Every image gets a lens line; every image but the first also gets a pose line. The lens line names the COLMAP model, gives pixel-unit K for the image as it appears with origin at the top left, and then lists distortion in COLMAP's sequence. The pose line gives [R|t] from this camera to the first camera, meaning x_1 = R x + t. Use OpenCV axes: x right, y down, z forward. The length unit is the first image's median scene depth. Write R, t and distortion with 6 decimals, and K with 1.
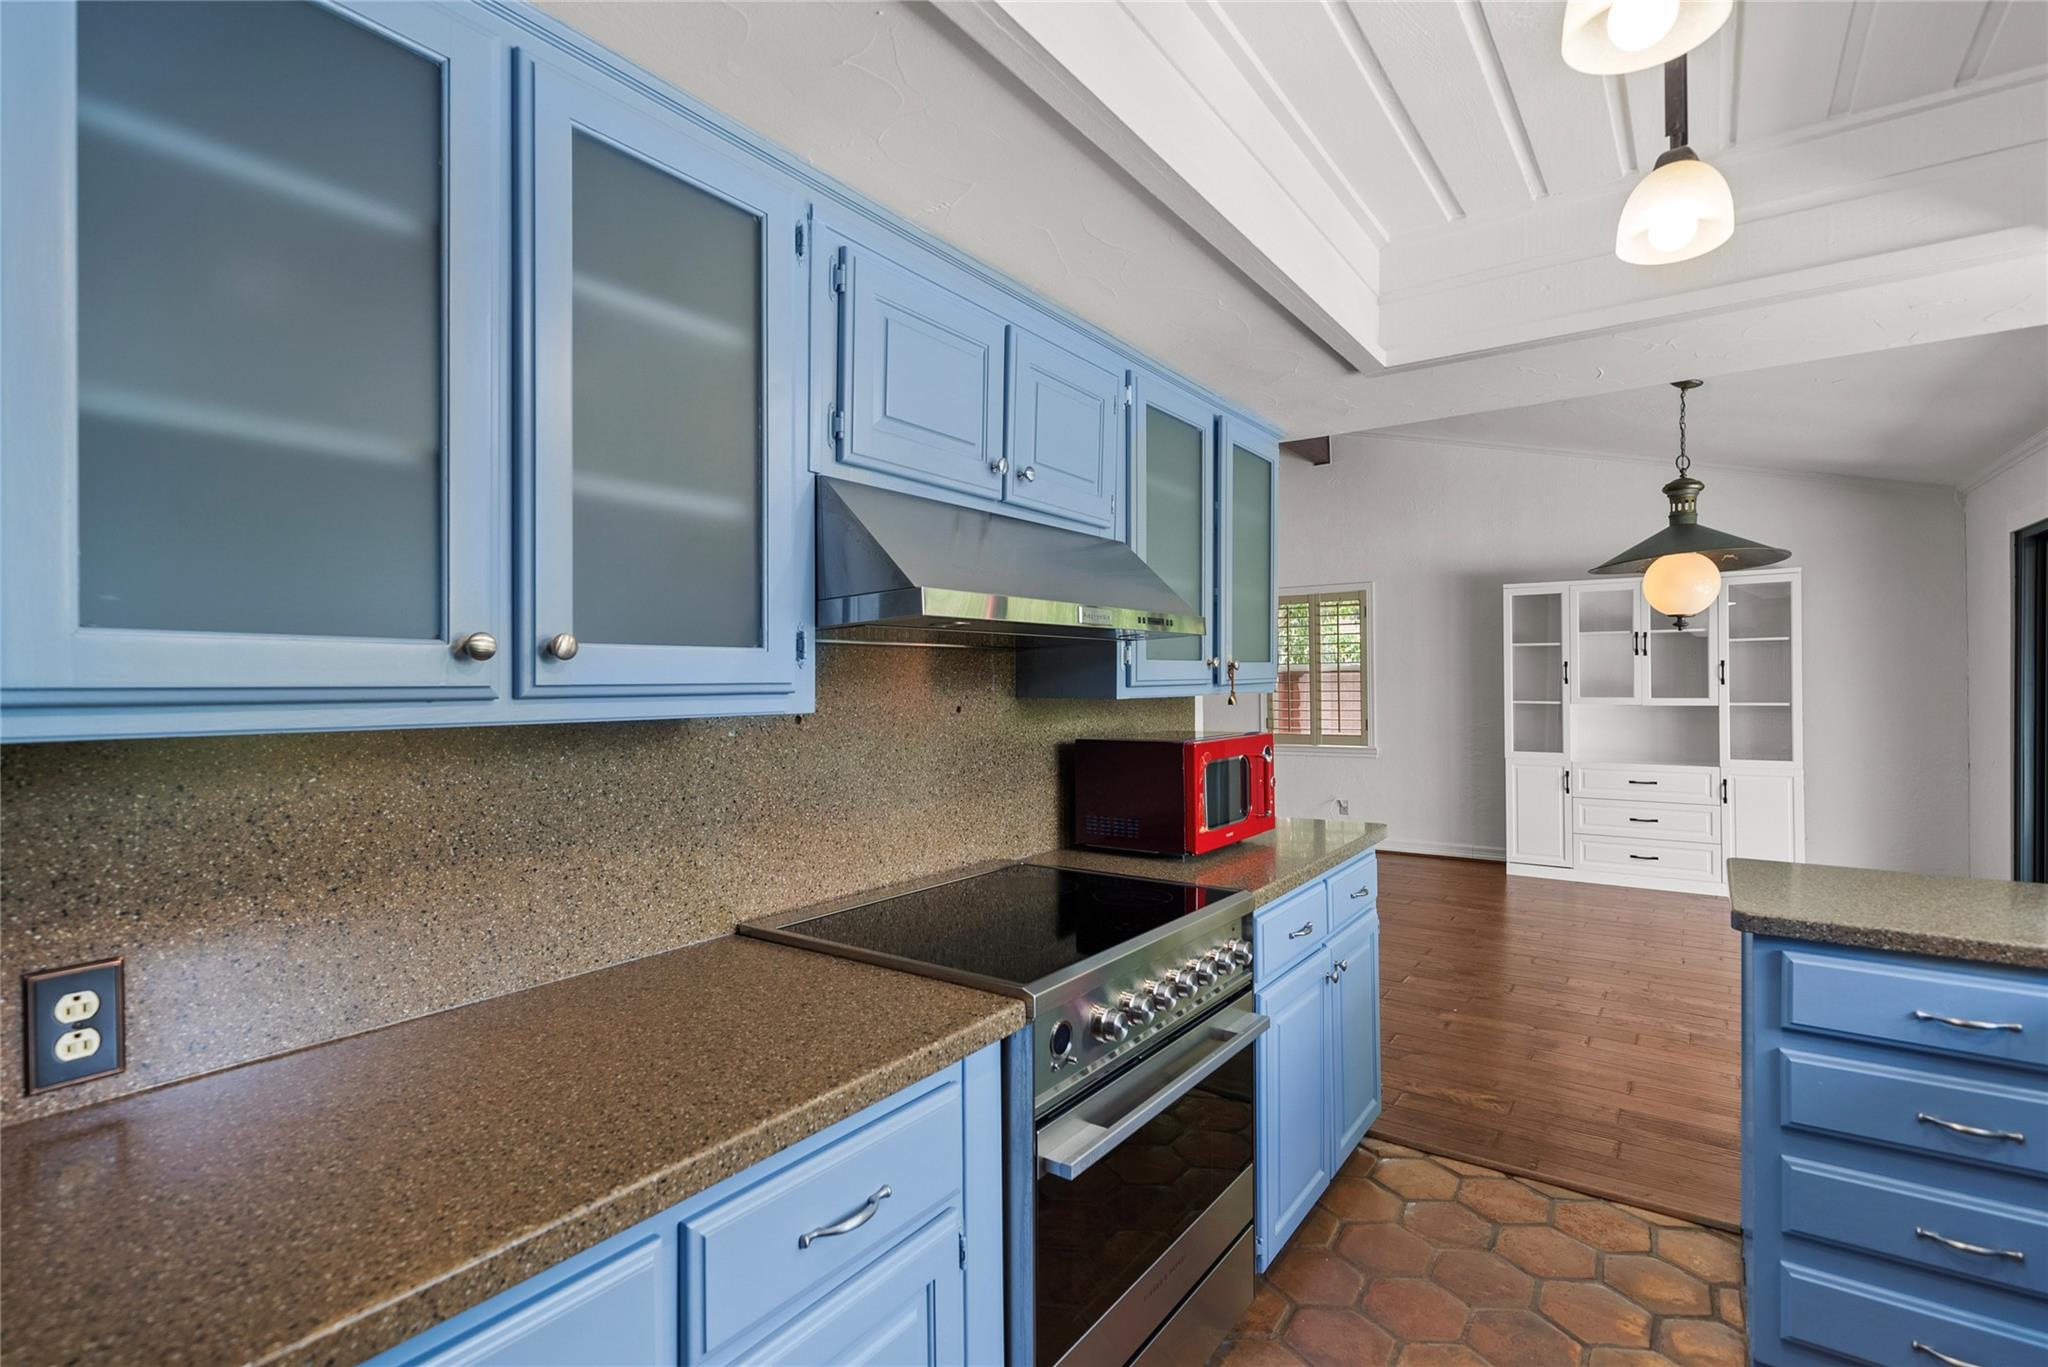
lens RADIAL K [[950.4, 0, 1026.2], [0, 950.4, 690.4], [0, 0, 1]] dist [-0.002059, -0.000069]
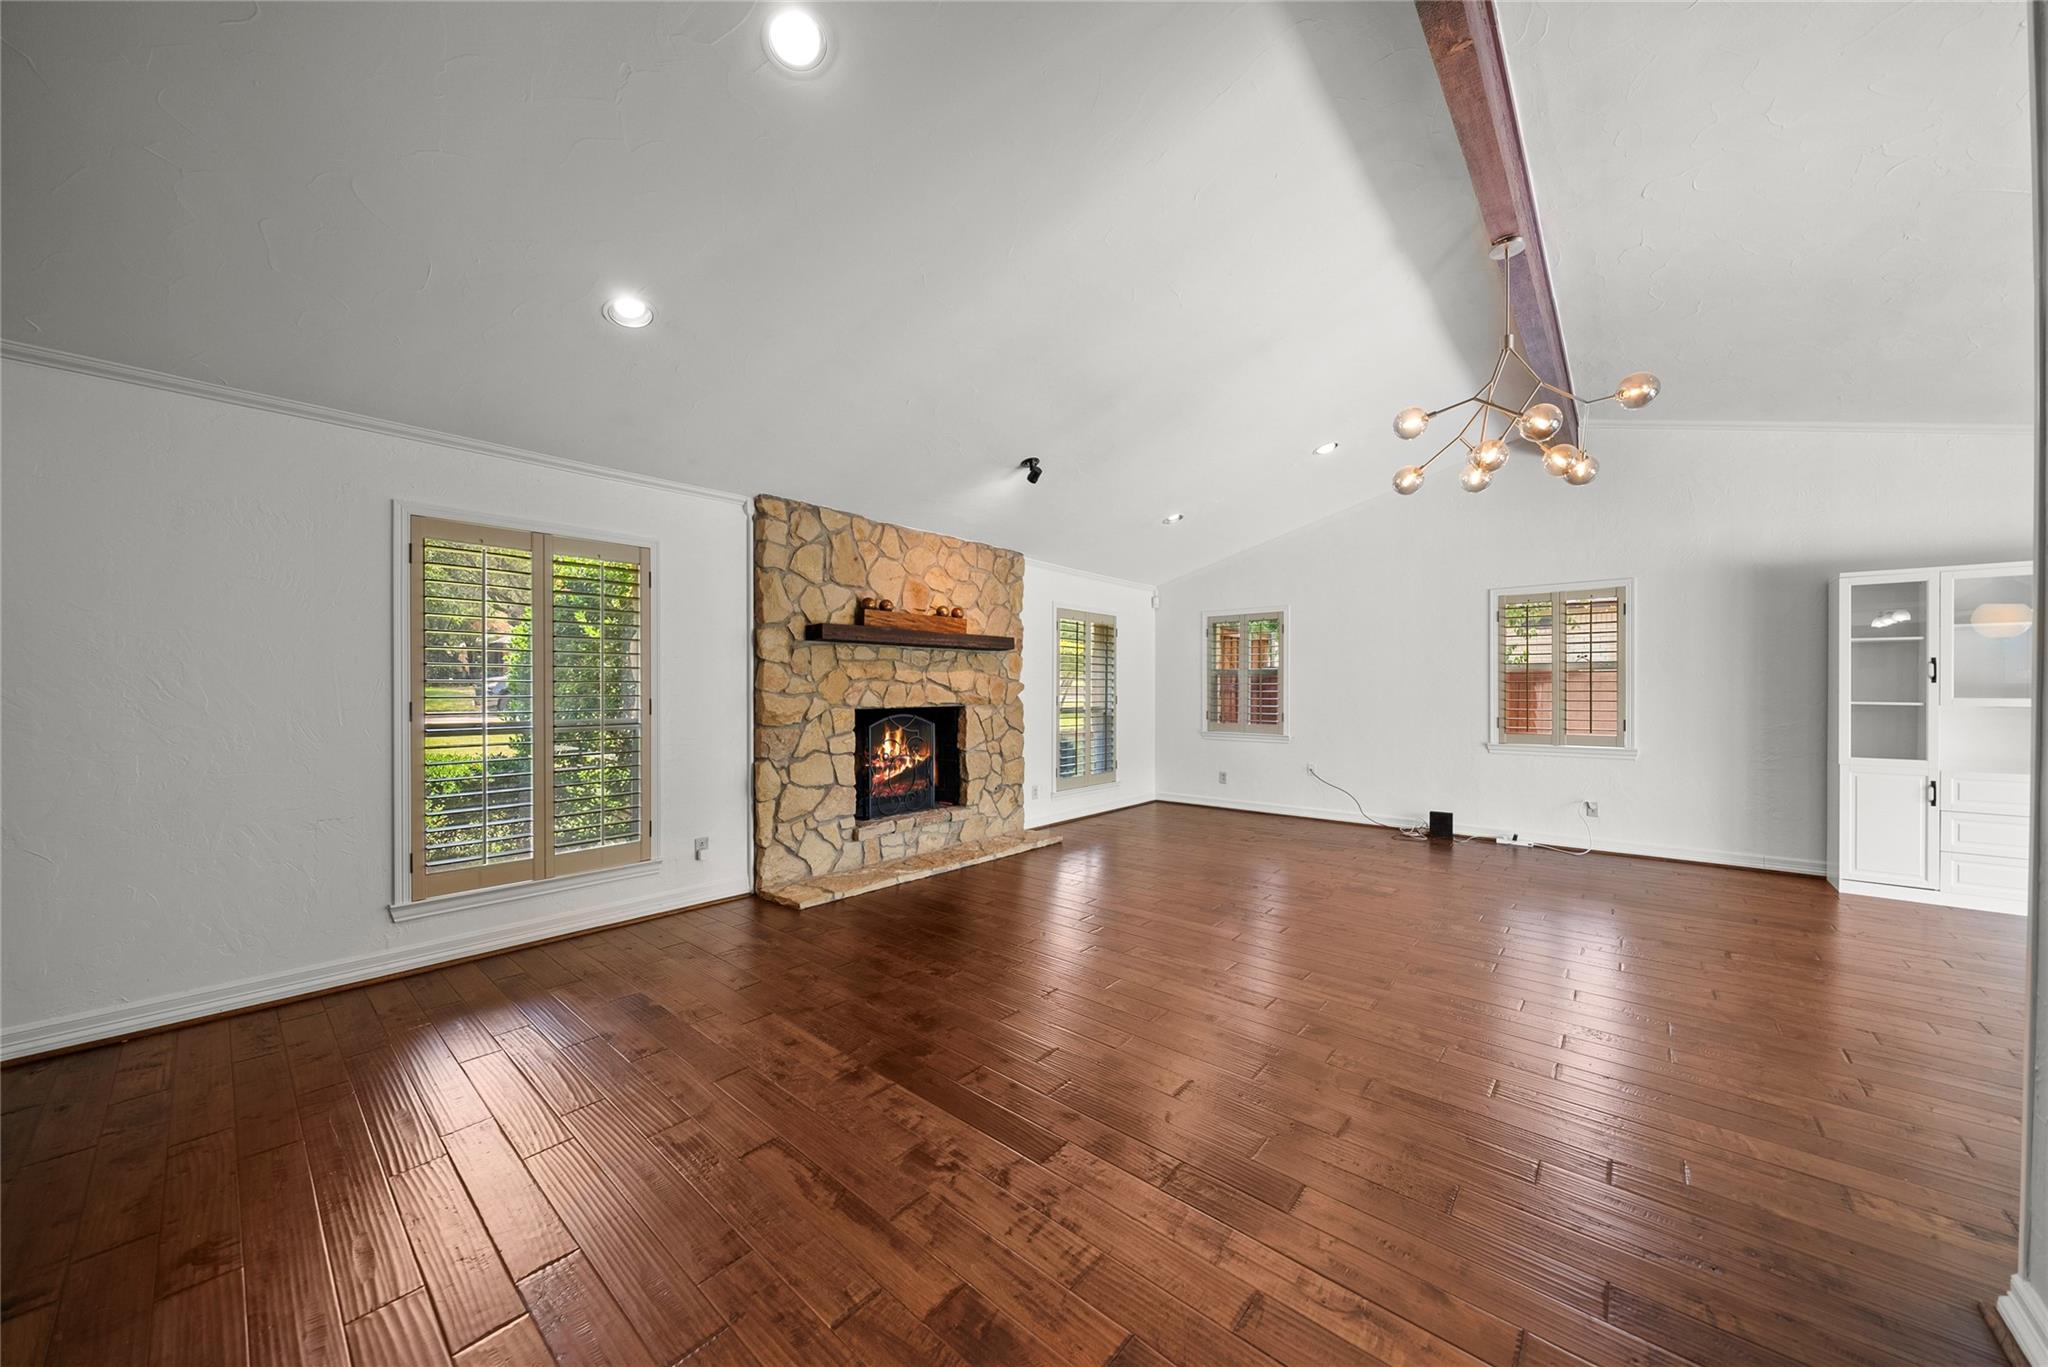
lens RADIAL K [[707.1, 0, 1018.7], [0, 707.1, 687.6], [0, 0, 1]] dist [-0.006381, -0.000247]
pose [[0.994234, 0.003105, -0.107189, -0.206284], [-0.003792, 0.999974, -0.006203, 0.004624], [0.107167, 0.006573, 0.994219, 0.252880]]
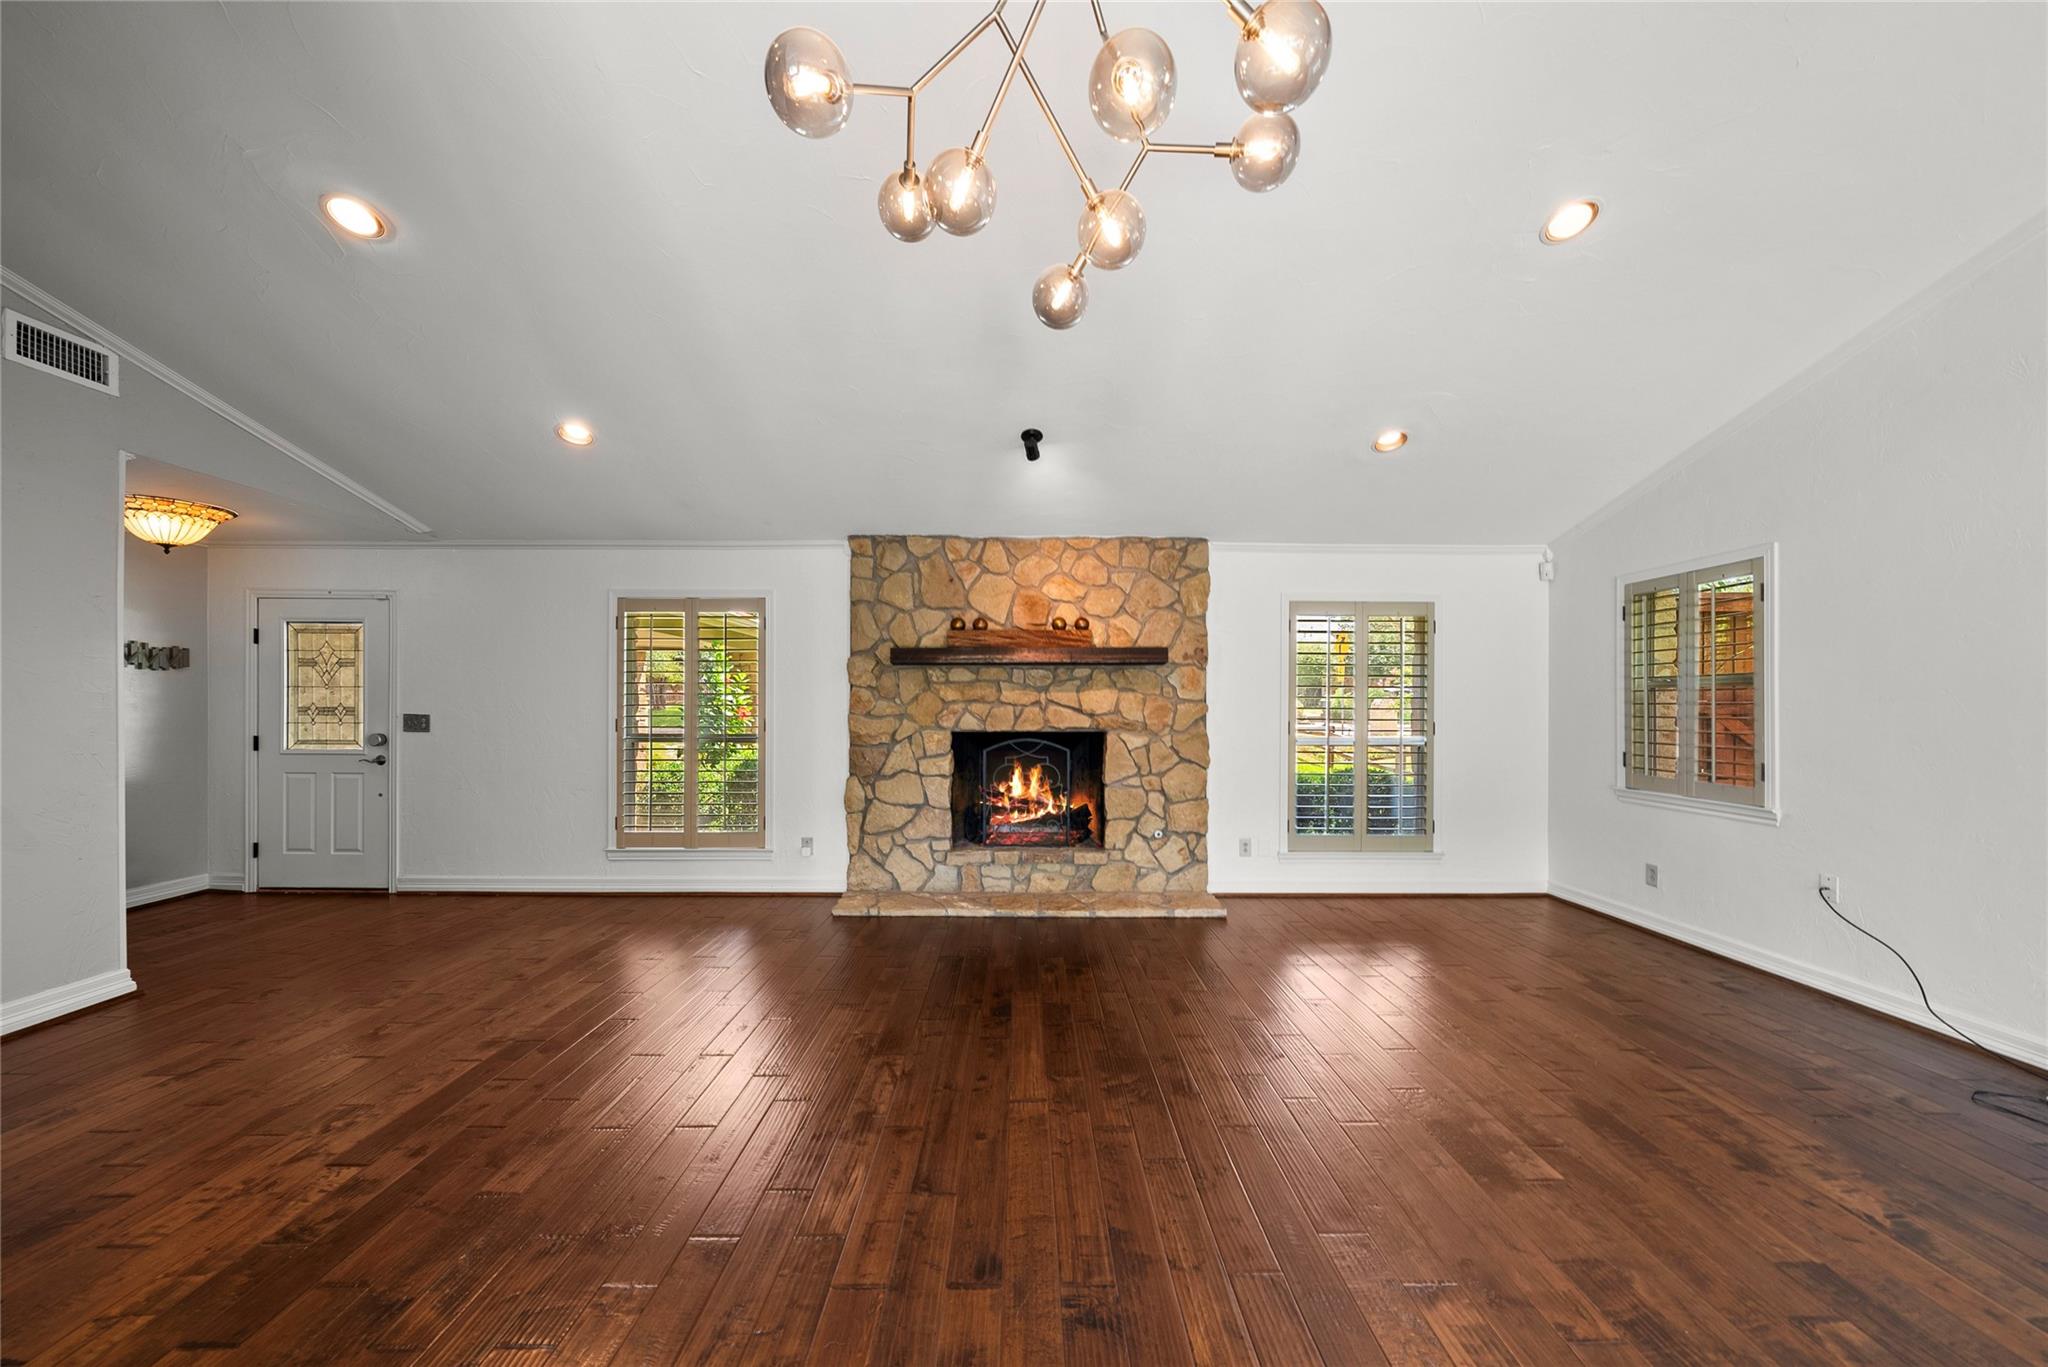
lens RADIAL K [[707.1, 0, 1019.9], [0, 707.1, 707.6], [0, 0, 1]] dist [-0.006381, -0.000247]
pose [[0.576044, 0.005085, -0.817403, 0.197546], [-0.008159, 0.999967, 0.000471, -0.002907], [0.817378, 0.006398, 0.576066, 0.617320]]
